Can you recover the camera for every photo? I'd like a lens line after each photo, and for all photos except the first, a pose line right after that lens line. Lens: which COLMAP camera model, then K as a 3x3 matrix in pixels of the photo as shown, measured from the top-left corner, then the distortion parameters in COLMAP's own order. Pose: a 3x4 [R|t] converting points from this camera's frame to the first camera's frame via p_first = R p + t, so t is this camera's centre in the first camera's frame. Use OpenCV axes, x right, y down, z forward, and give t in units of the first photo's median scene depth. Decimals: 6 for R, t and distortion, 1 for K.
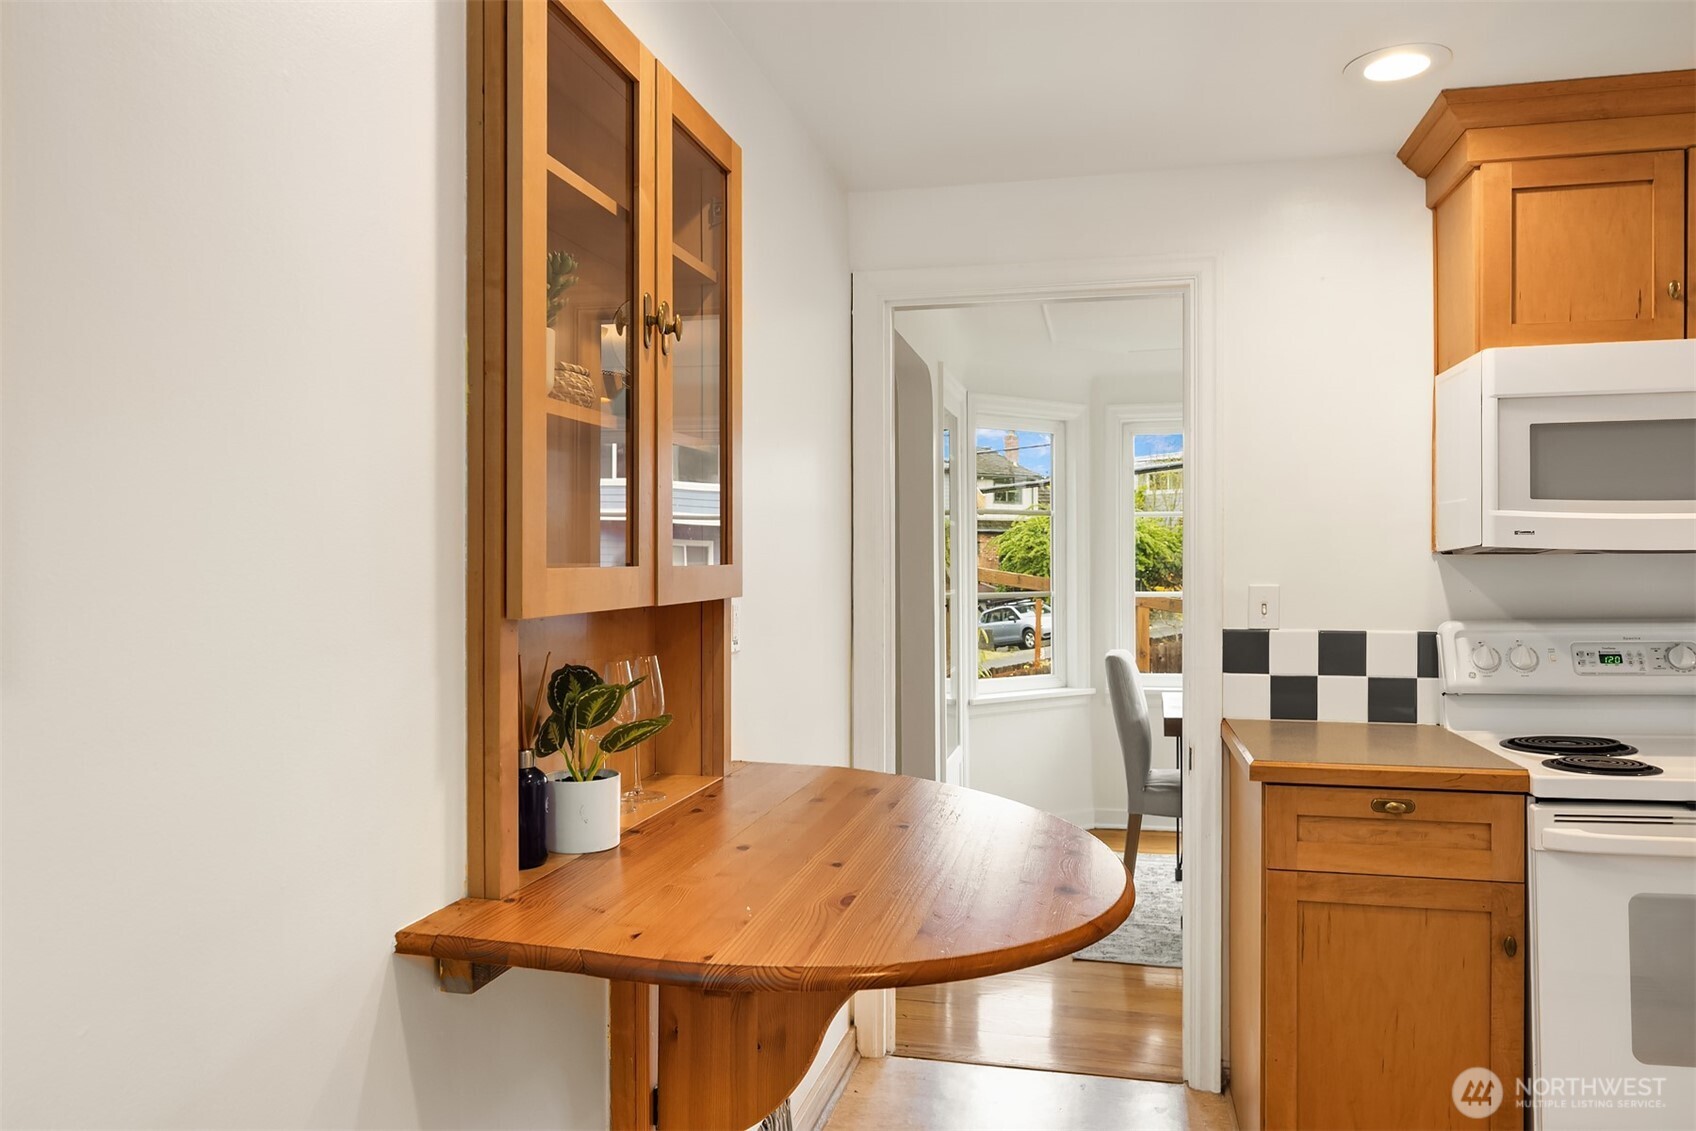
lens RADIAL K [[1188.8, 0, 848.0], [0, 1188.8, 565.6], [0, 0, 1]] dist [0.004091, -0.007184]
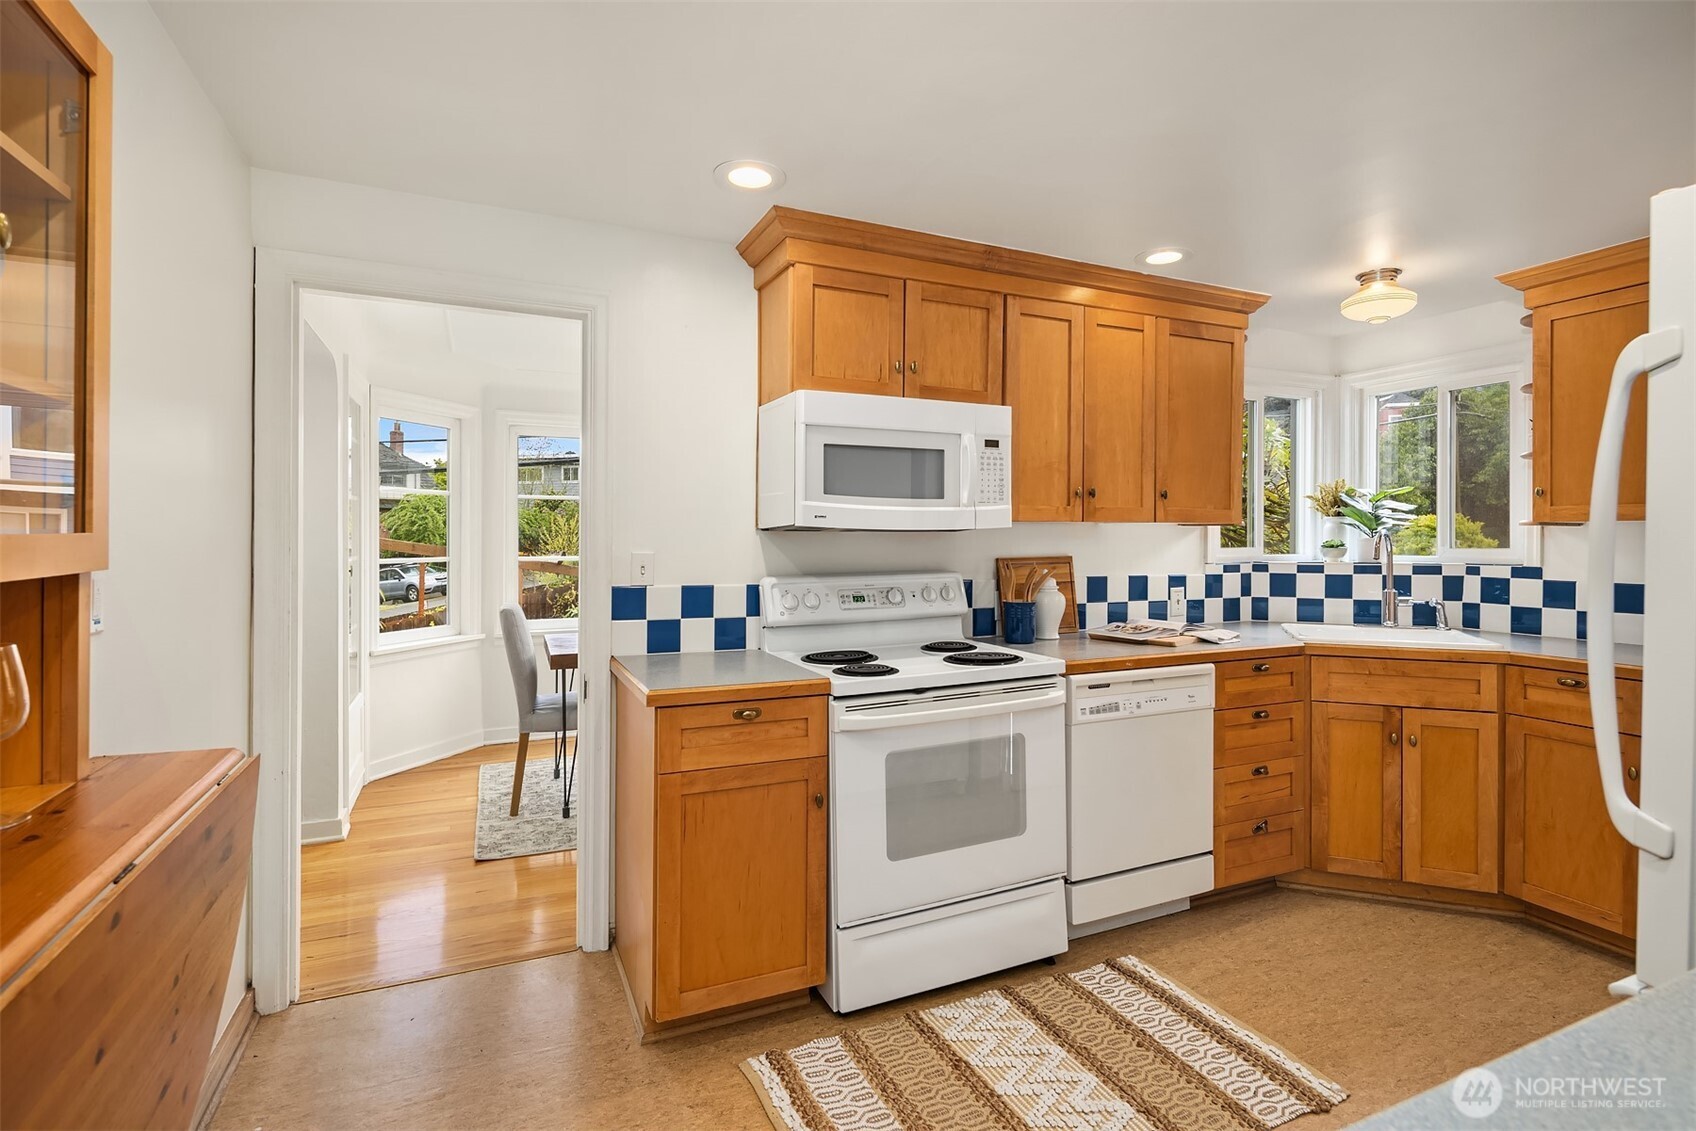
lens RADIAL K [[824.6, 0, 859.7], [0, 824.6, 539.2], [0, 0, 1]] dist [0.009939, -0.004821]
pose [[0.795358, 0.005719, 0.606113, -0.014682], [-0.007394, 0.999973, 0.000267, -0.000311], [-0.606095, -0.004694, 0.795379, 0.139174]]
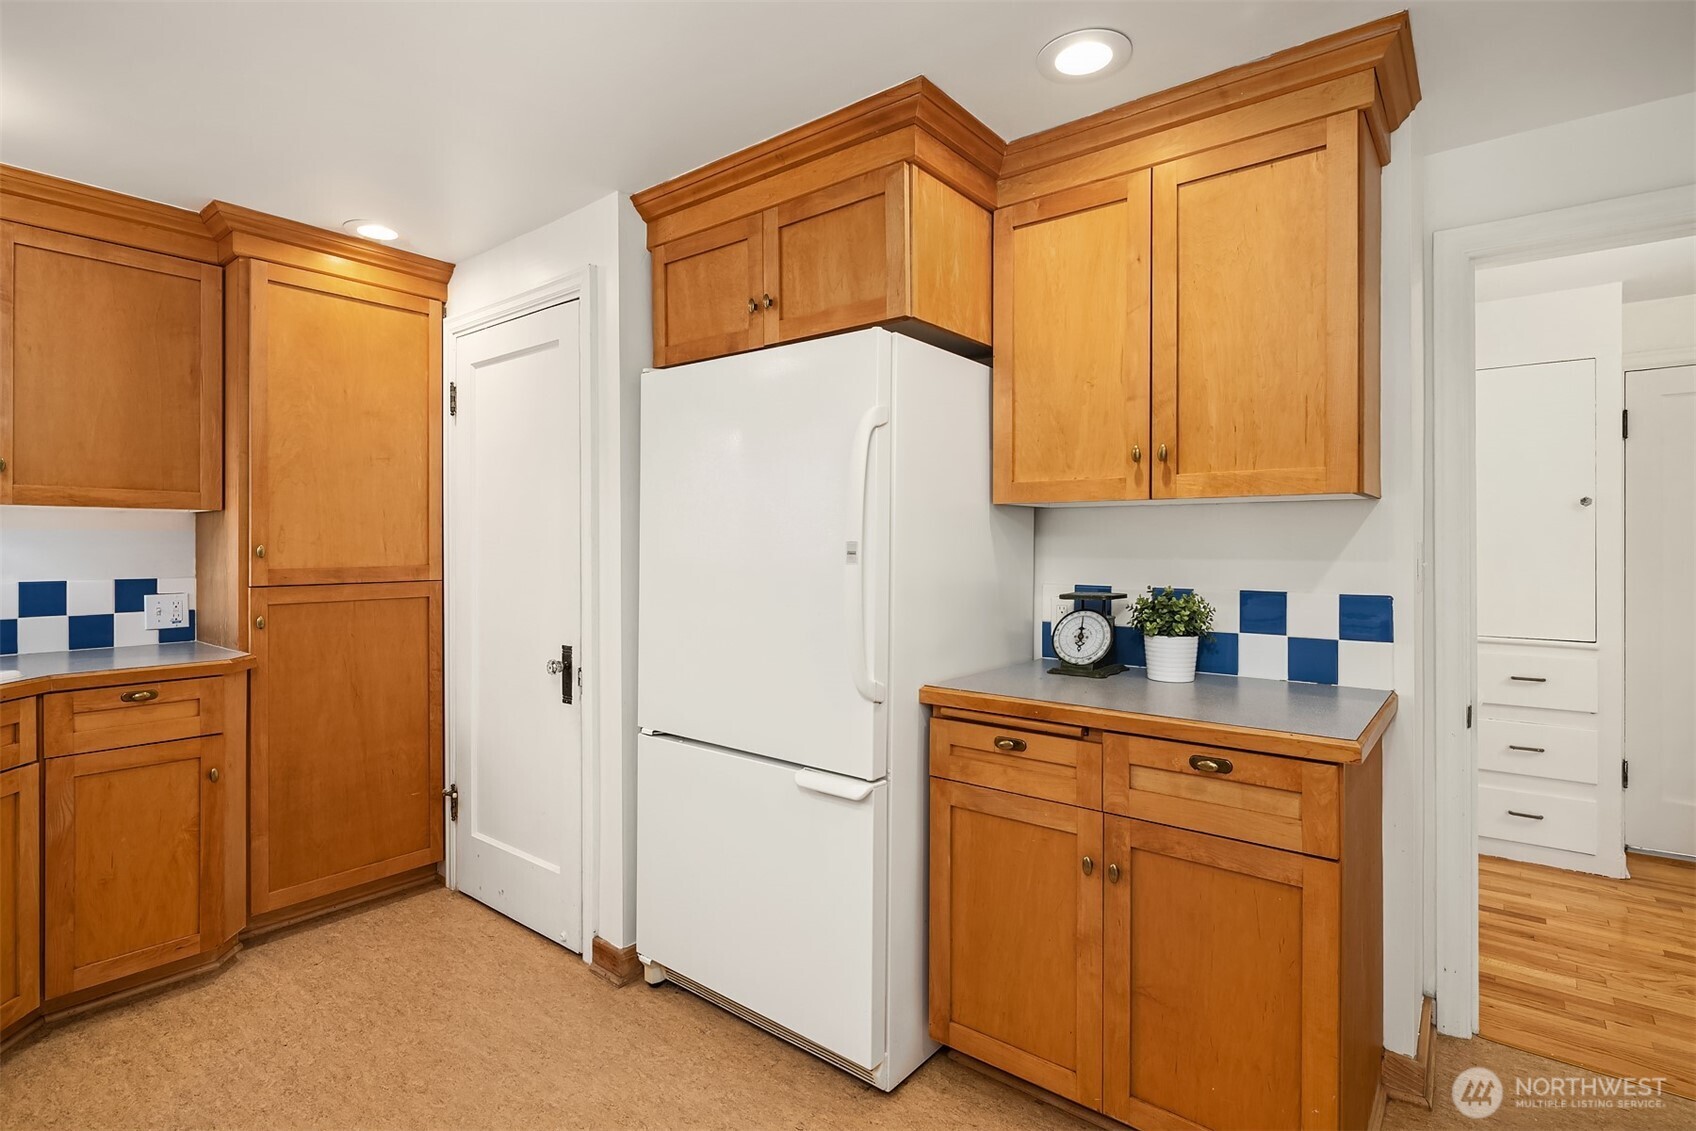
lens RADIAL K [[824.6, 0, 851.6], [0, 824.6, 543.8], [0, 0, 1]] dist [0.009939, -0.004821]
pose [[-0.901843, 0.003364, 0.432051, 0.245774], [0.000841, 0.999981, -0.006030, 0.016167], [-0.432063, -0.005075, -0.901829, 0.852535]]
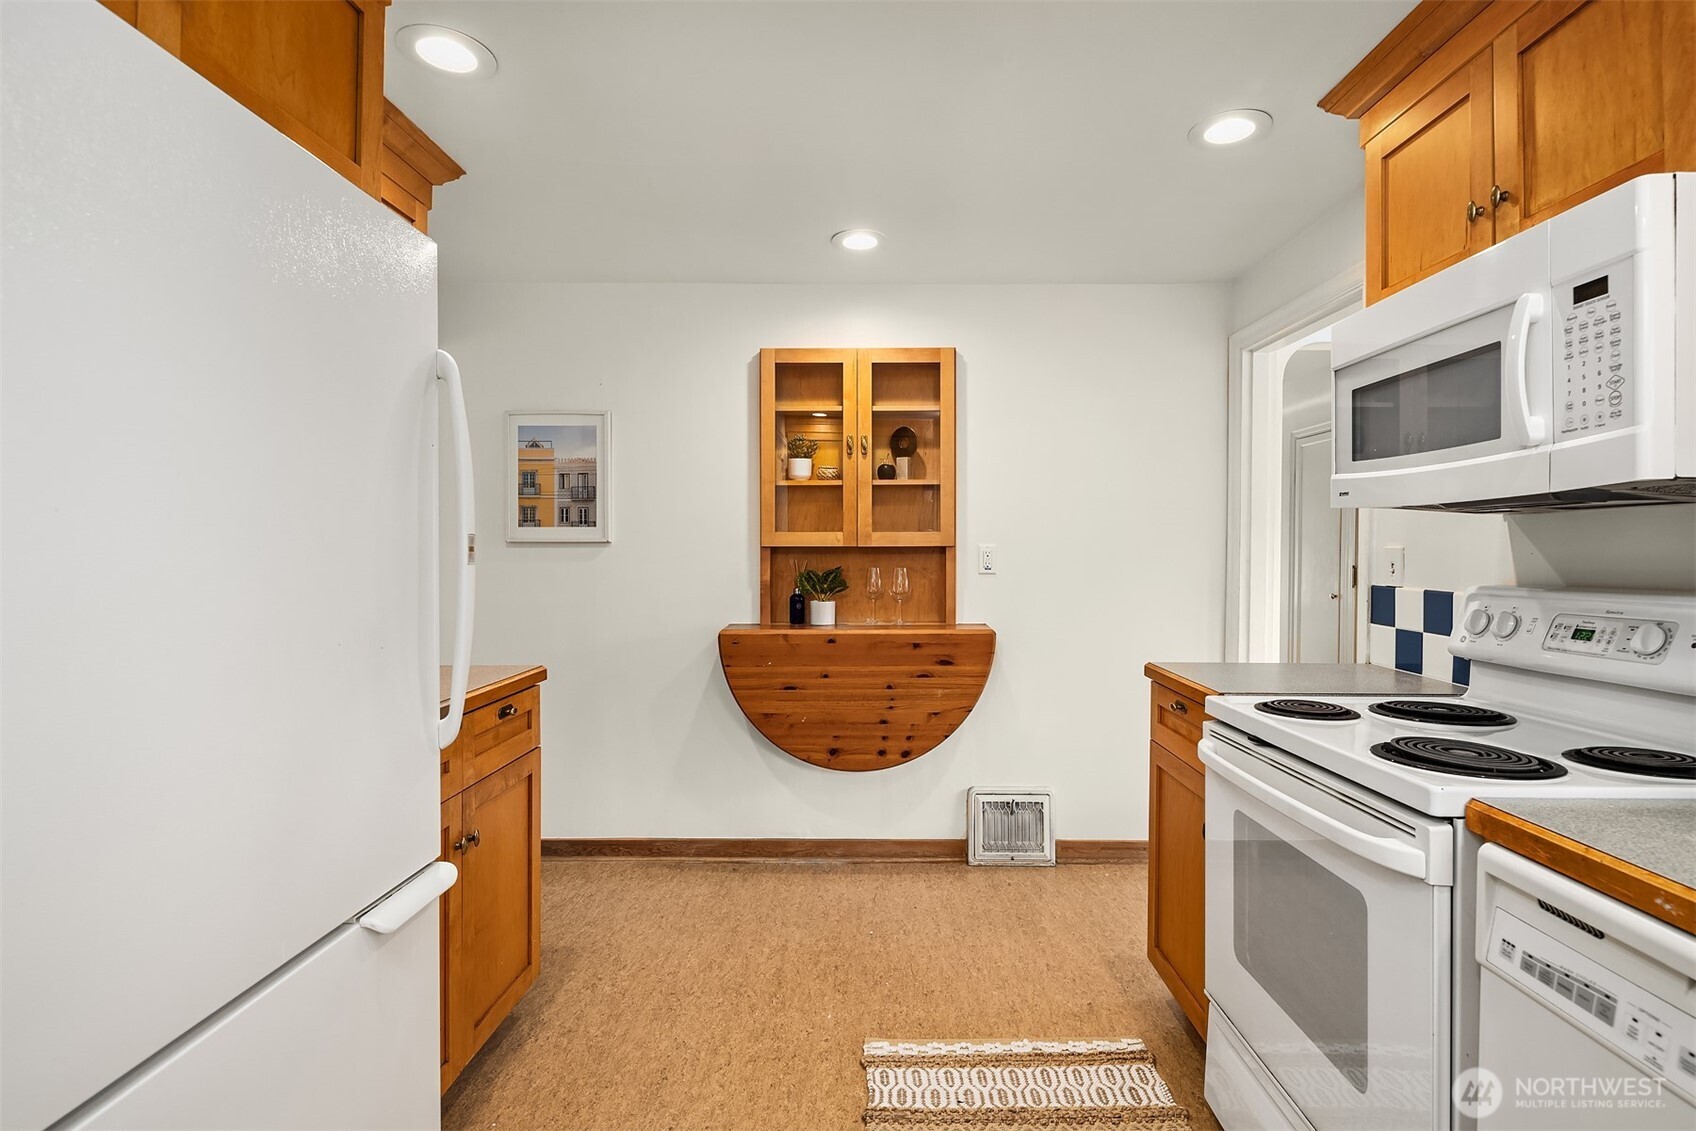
lens RADIAL K [[824.6, 0, 859.0], [0, 824.6, 537.2], [0, 0, 1]] dist [0.009939, -0.004821]
pose [[0.221075, -0.005874, -0.975239, 1.092086], [-0.006253, 0.999953, -0.007440, 0.017846], [0.975237, 0.007743, 0.221028, 0.379772]]
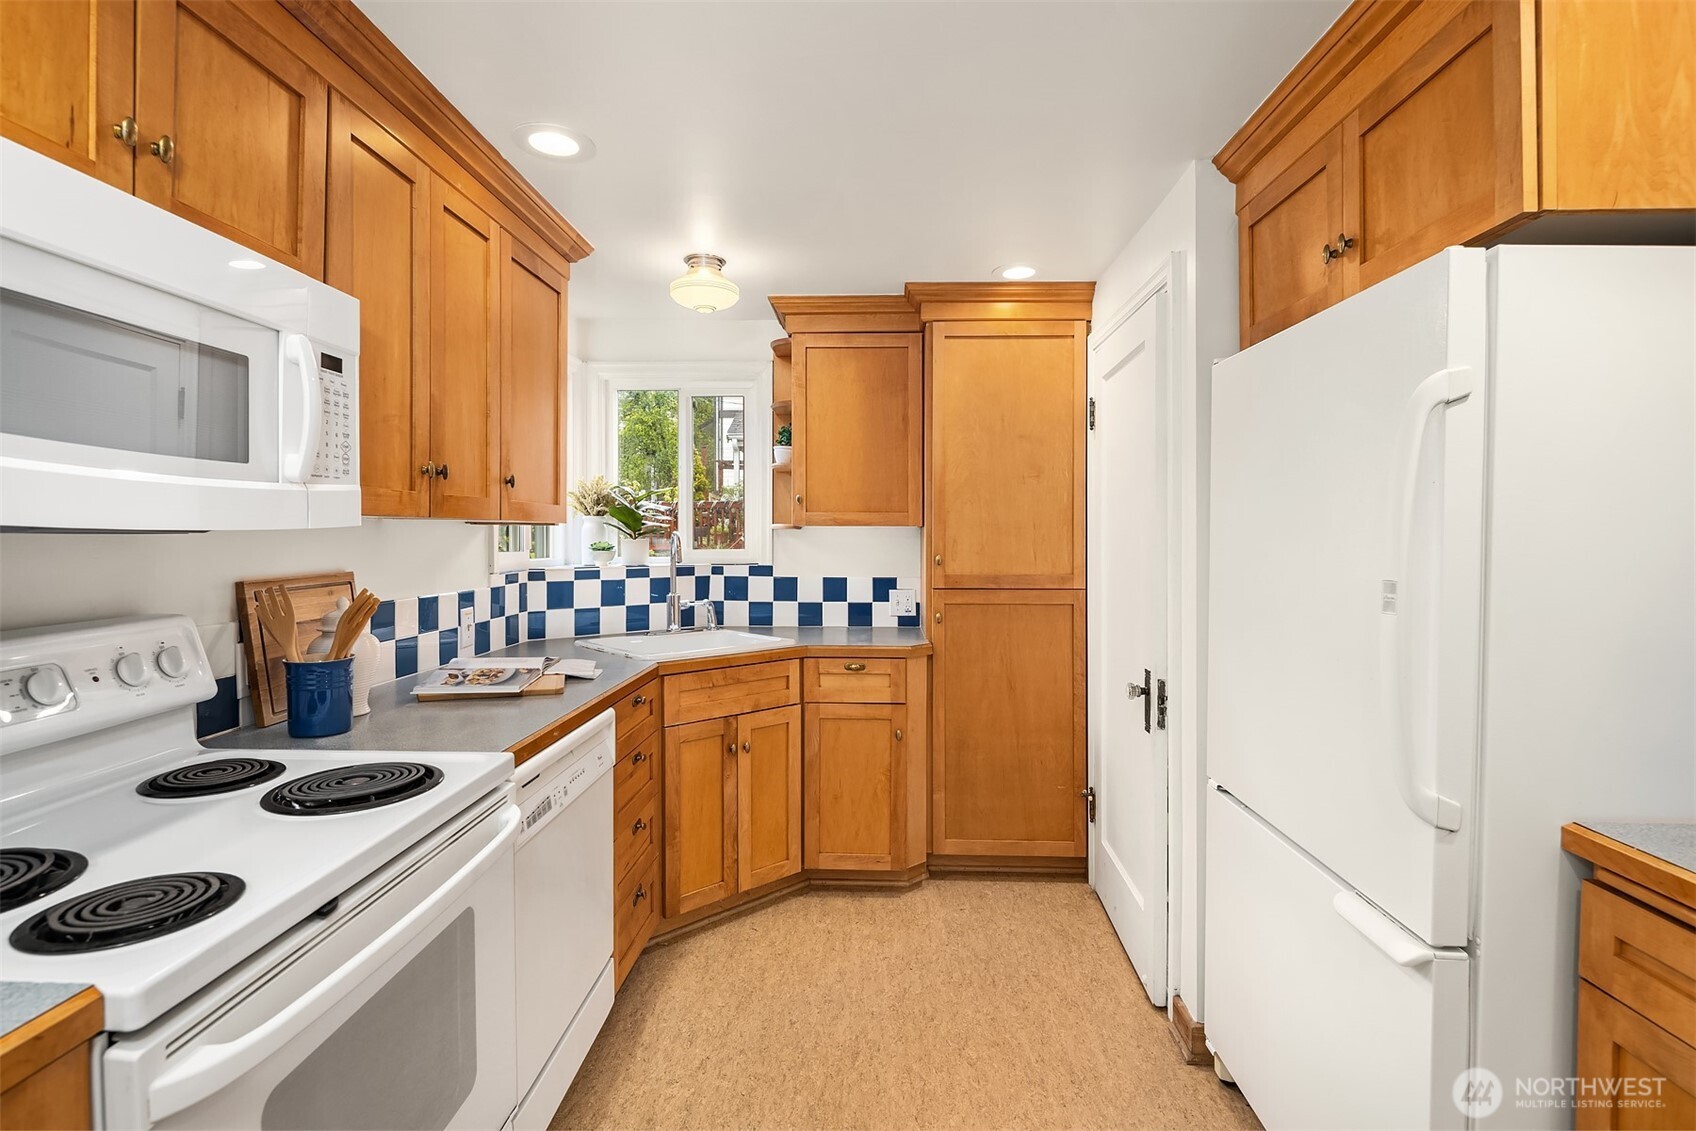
lens RADIAL K [[824.6, 0, 844.9], [0, 824.6, 548.8], [0, 0, 1]] dist [0.009939, -0.004821]
pose [[-0.193423, -0.010833, 0.981056, 0.154762], [-0.005413, 0.999936, 0.009974, -0.008336], [-0.981101, -0.003381, -0.193469, 0.640536]]
